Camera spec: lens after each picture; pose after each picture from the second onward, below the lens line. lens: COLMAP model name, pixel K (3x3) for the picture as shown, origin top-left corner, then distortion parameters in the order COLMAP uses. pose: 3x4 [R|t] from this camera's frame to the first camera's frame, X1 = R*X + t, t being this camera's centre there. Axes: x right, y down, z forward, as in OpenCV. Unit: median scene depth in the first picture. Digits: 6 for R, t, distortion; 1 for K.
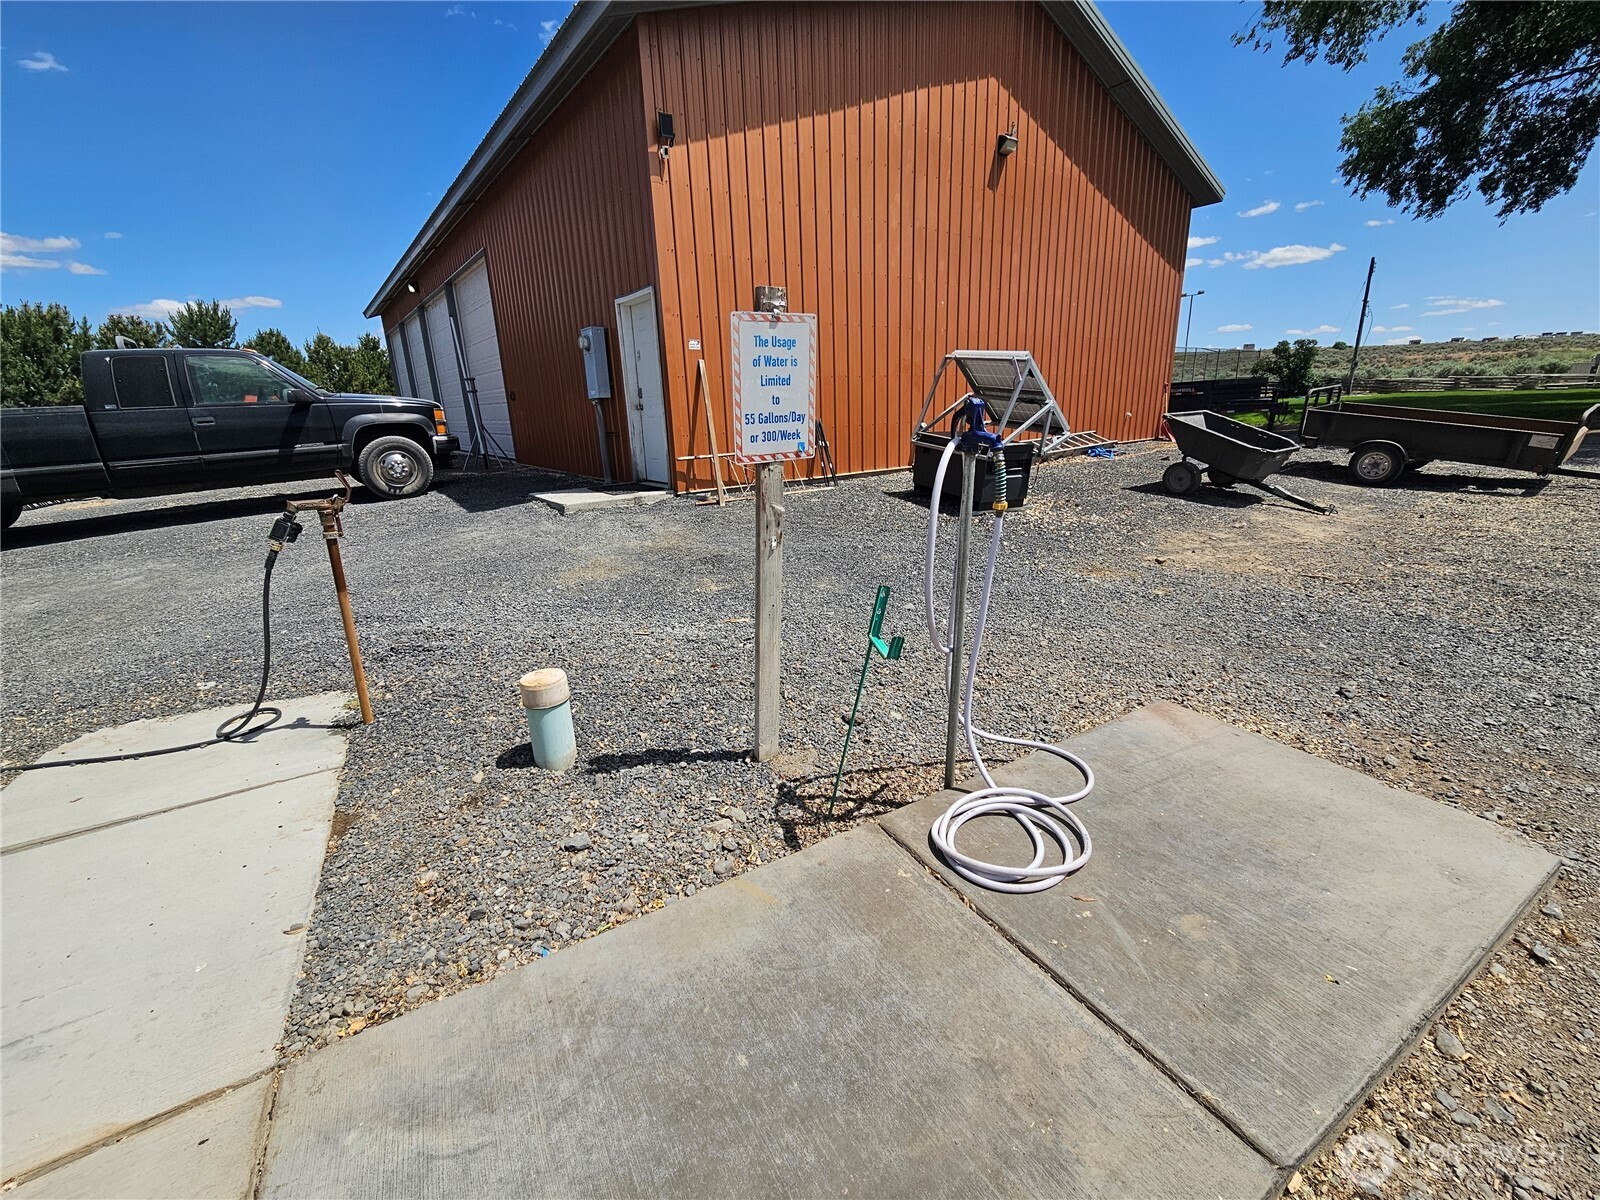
lens RADIAL K [[667.7, 0, 800.0], [0, 667.7, 600.0], [0, 0, 1]] dist [-0.006182, -0.000663]
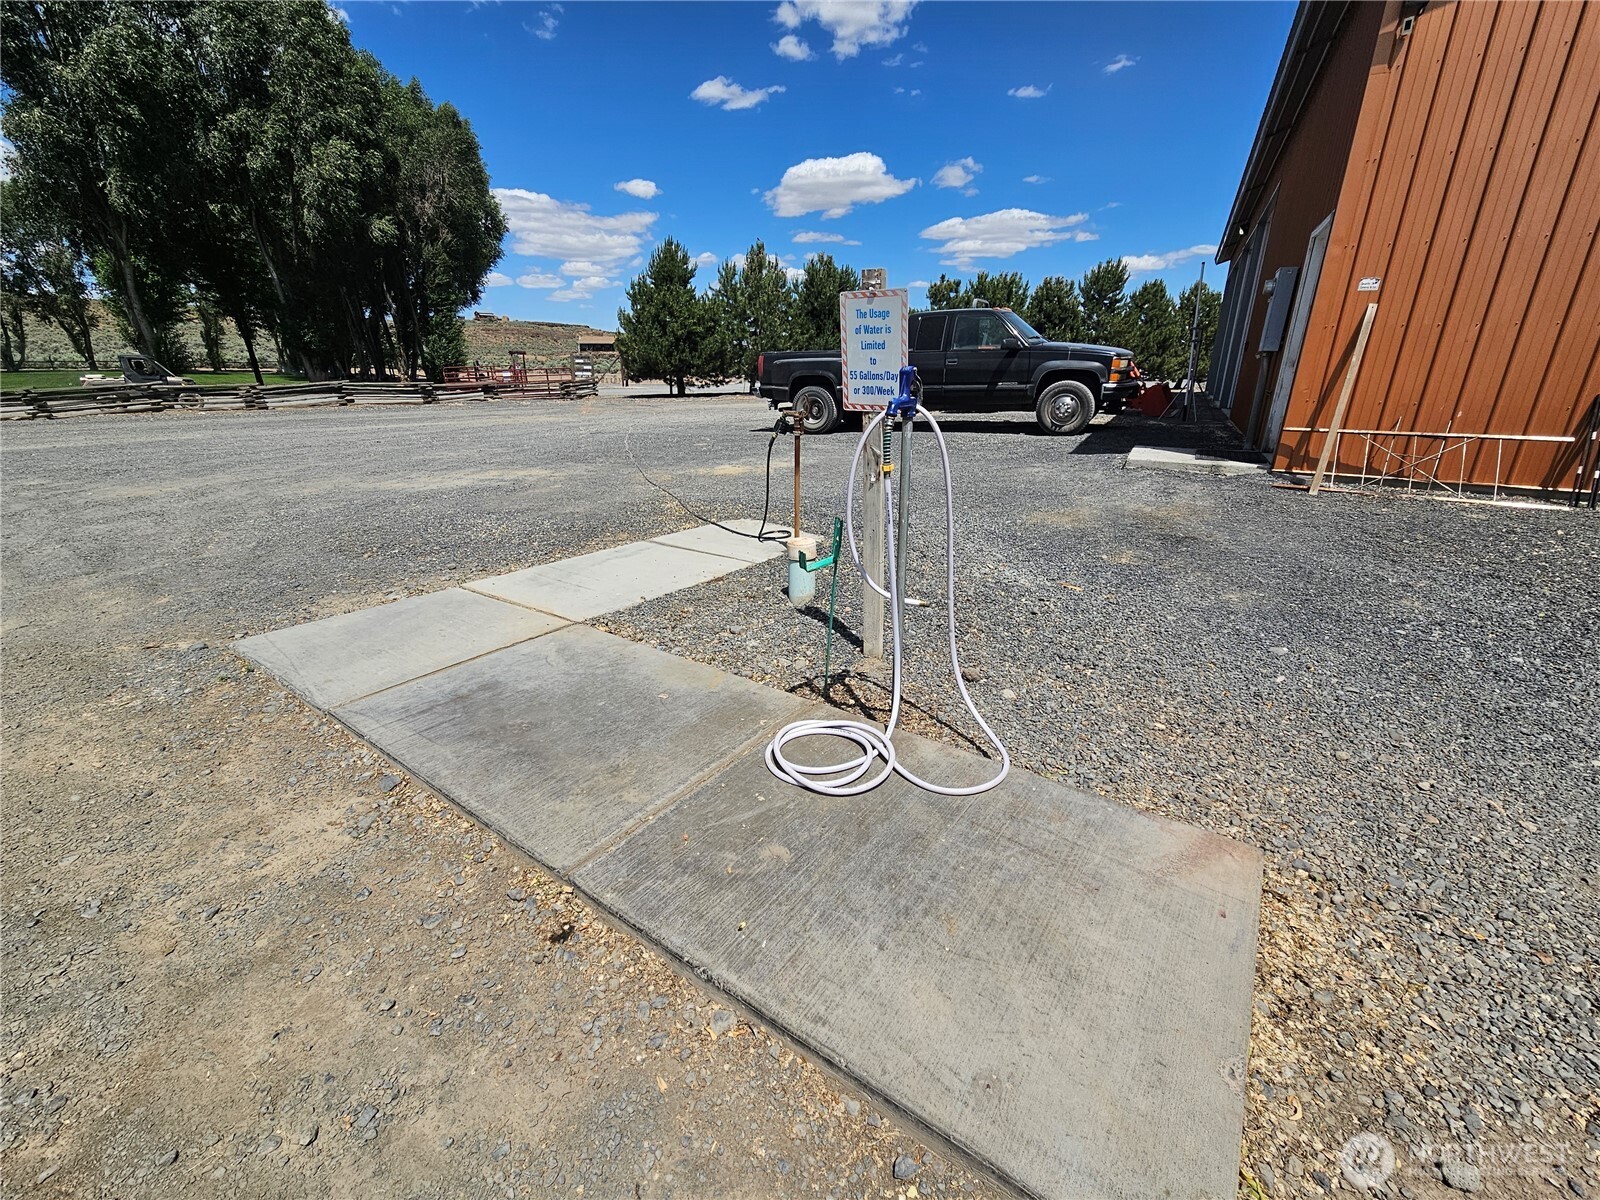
lens RADIAL K [[661.6, 0, 800.0], [0, 661.6, 600.0], [0, 0, 1]] dist [-0.000165, -0.000437]
pose [[0.405612, 0.341561, -0.847830, 1.068400], [-0.276551, 0.929942, 0.242336, -0.141321], [0.871205, 0.136174, 0.471655, 0.346970]]
